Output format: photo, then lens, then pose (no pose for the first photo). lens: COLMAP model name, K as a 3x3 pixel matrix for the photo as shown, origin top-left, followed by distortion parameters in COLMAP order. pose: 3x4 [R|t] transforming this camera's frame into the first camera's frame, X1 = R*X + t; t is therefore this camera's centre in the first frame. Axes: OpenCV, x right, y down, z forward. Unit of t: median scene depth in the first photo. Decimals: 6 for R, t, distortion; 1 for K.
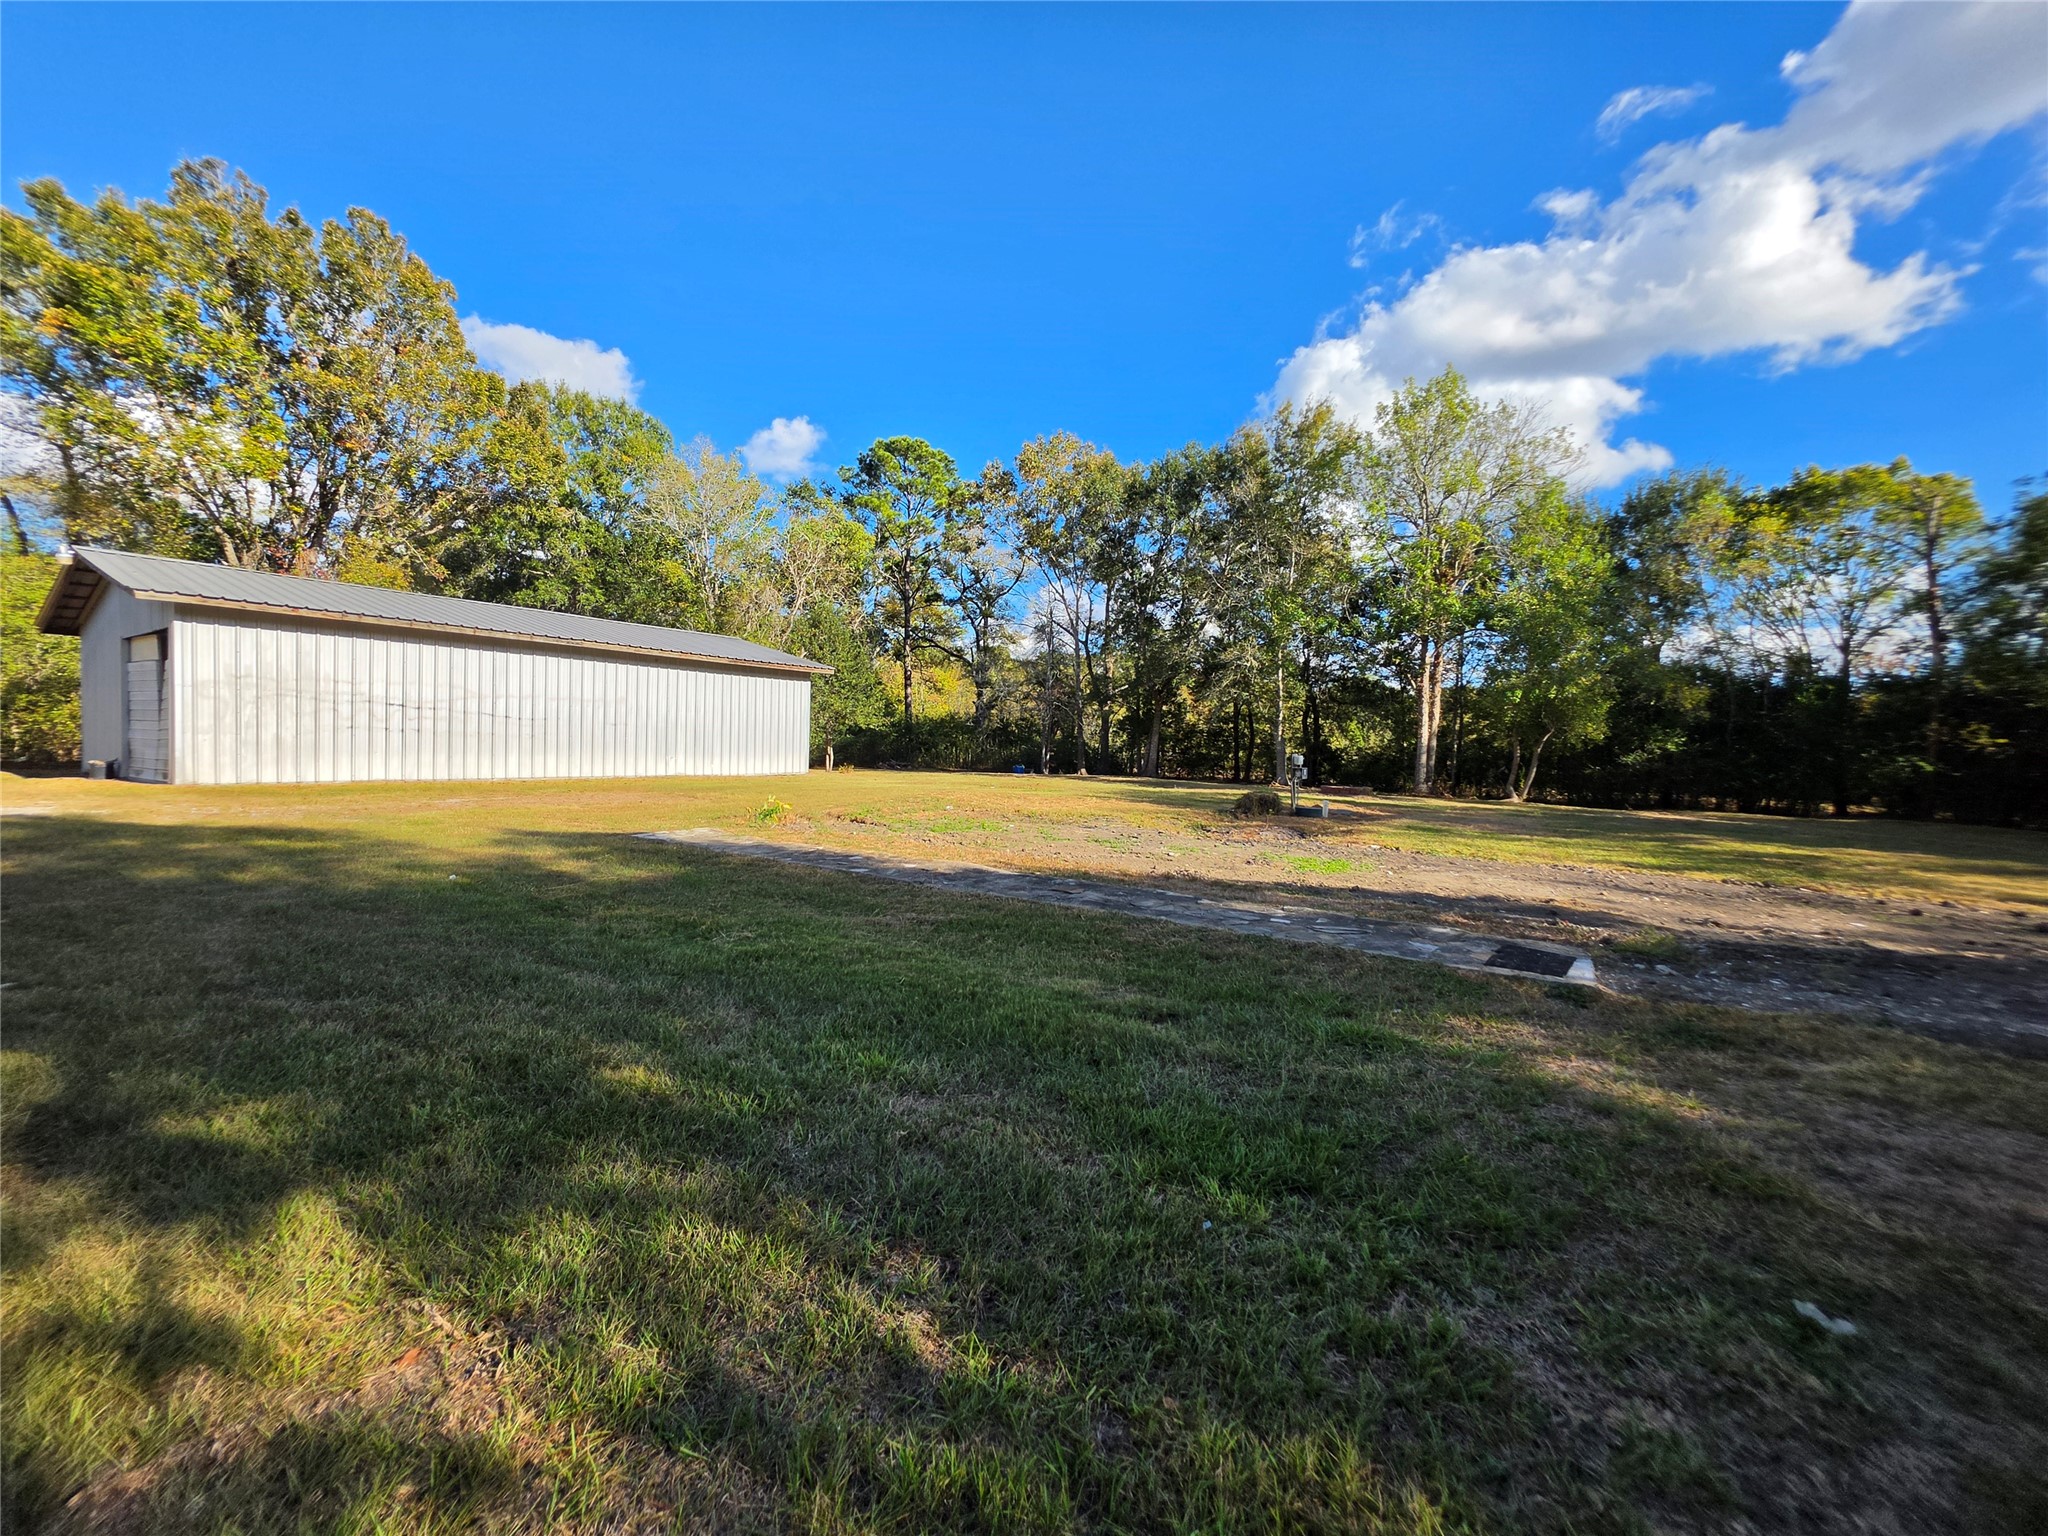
lens RADIAL K [[823.1, 0, 1024.5], [0, 823.1, 772.4], [0, 0, 1]] dist [-0.007402, 0.001276]
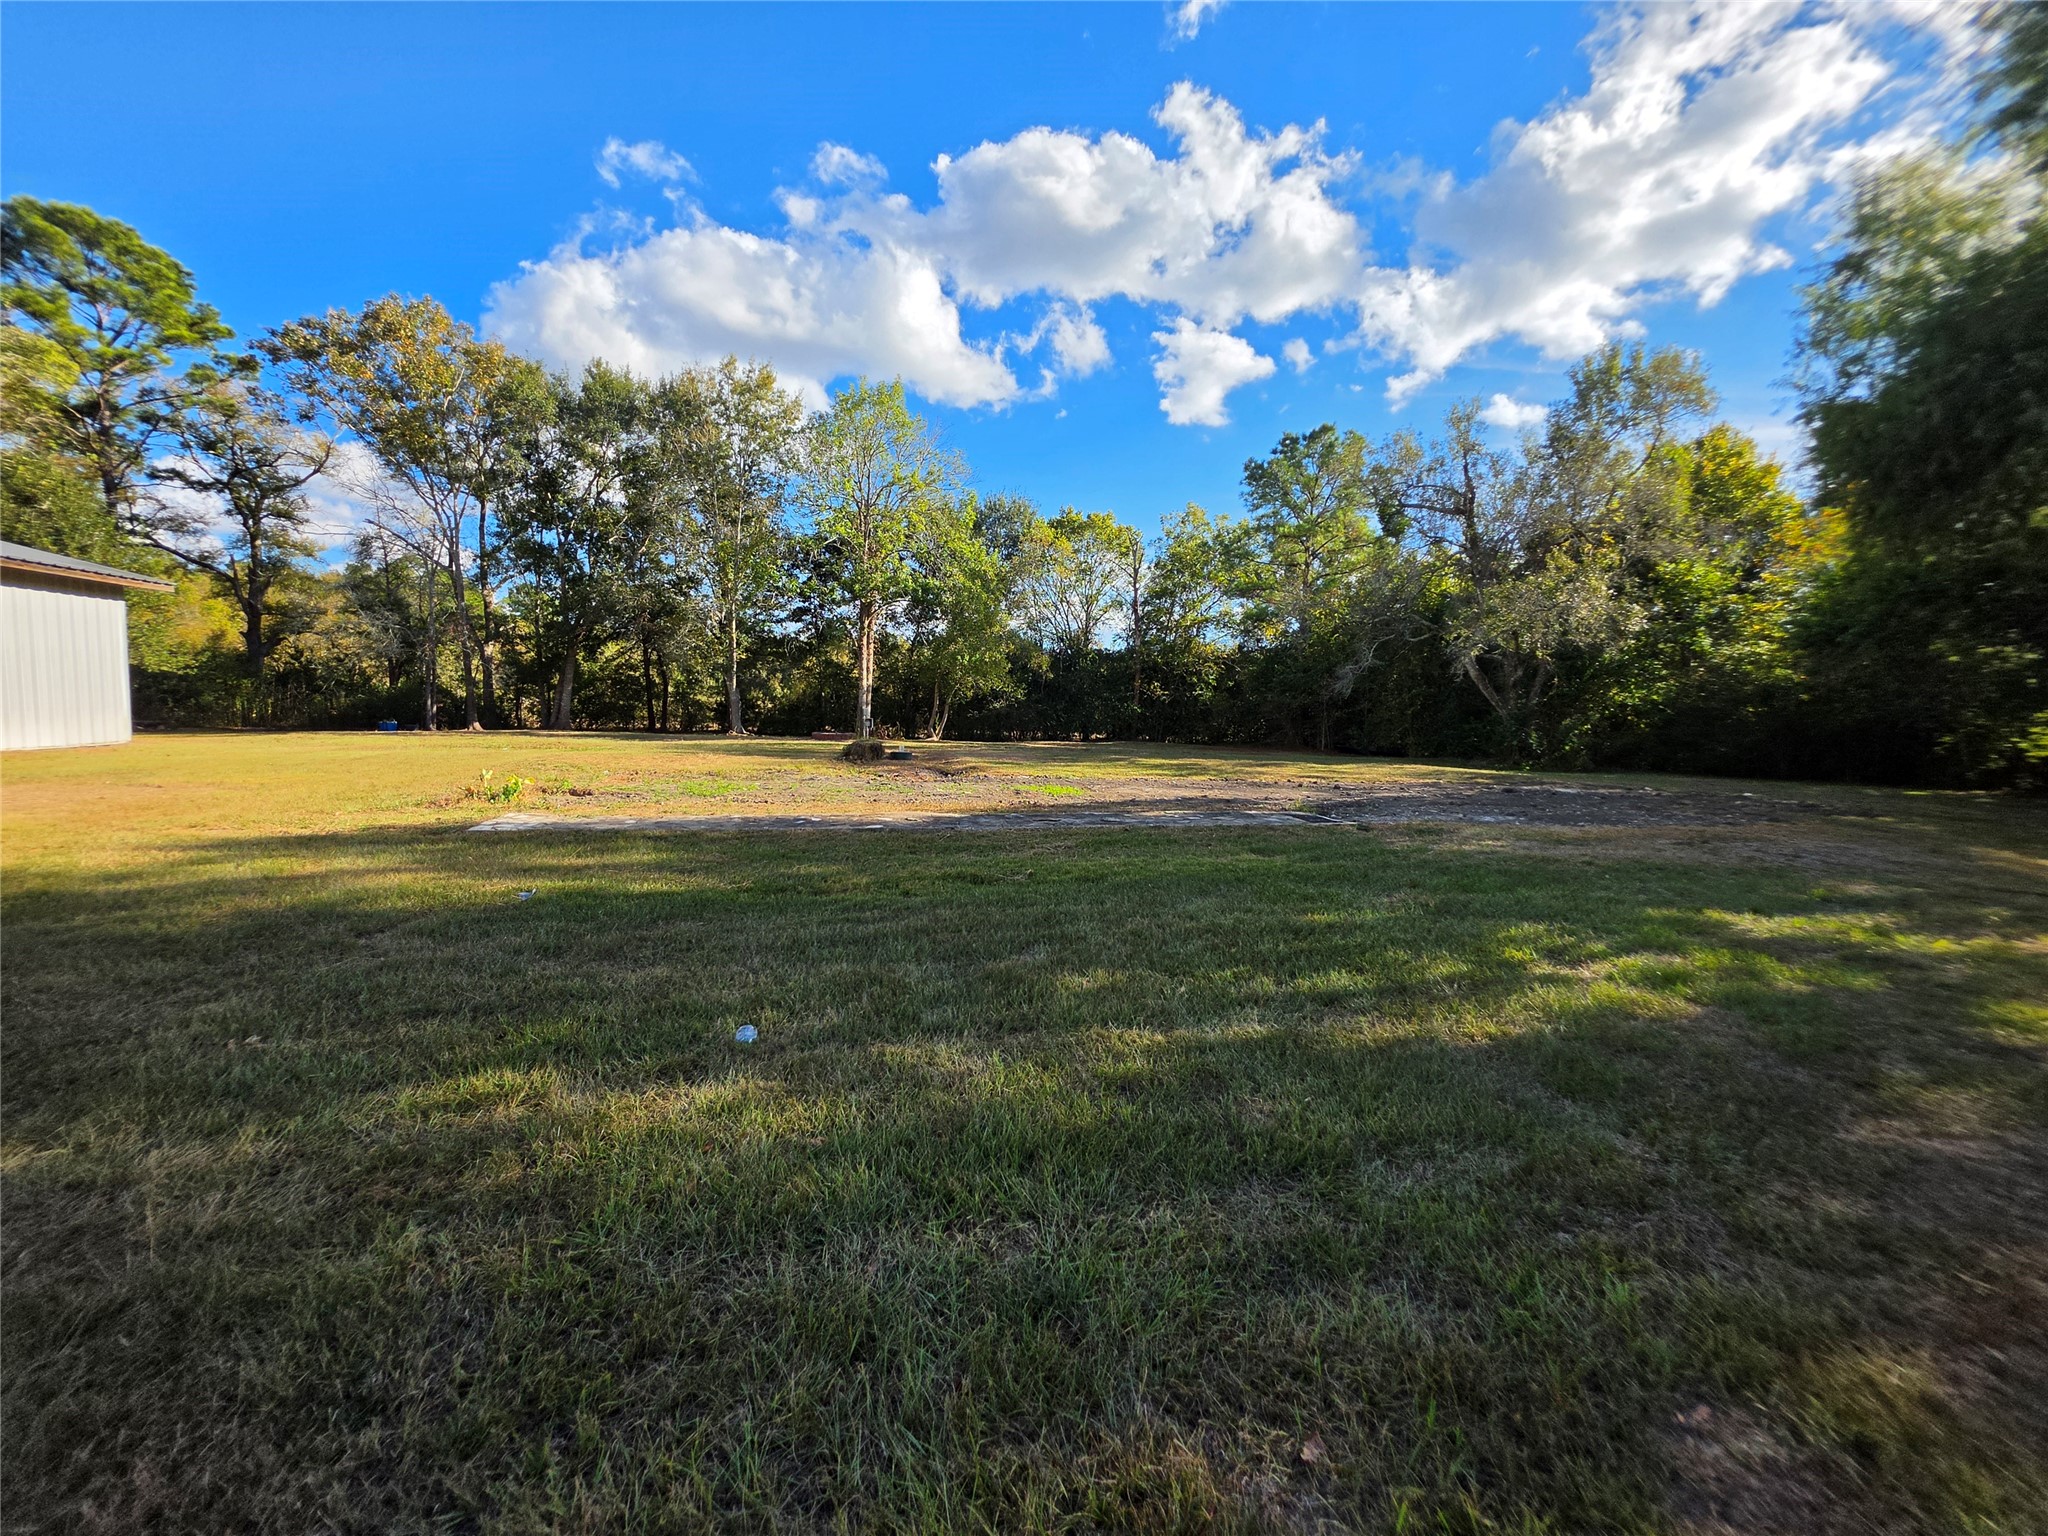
lens RADIAL K [[823.1, 0, 1000.5], [0, 823.1, 767.9], [0, 0, 1]] dist [-0.007402, 0.001276]
pose [[0.677390, -0.066805, 0.732584, -0.158188], [0.021044, 0.997220, 0.071479, -0.006210], [-0.735323, -0.033003, 0.676913, 0.036039]]
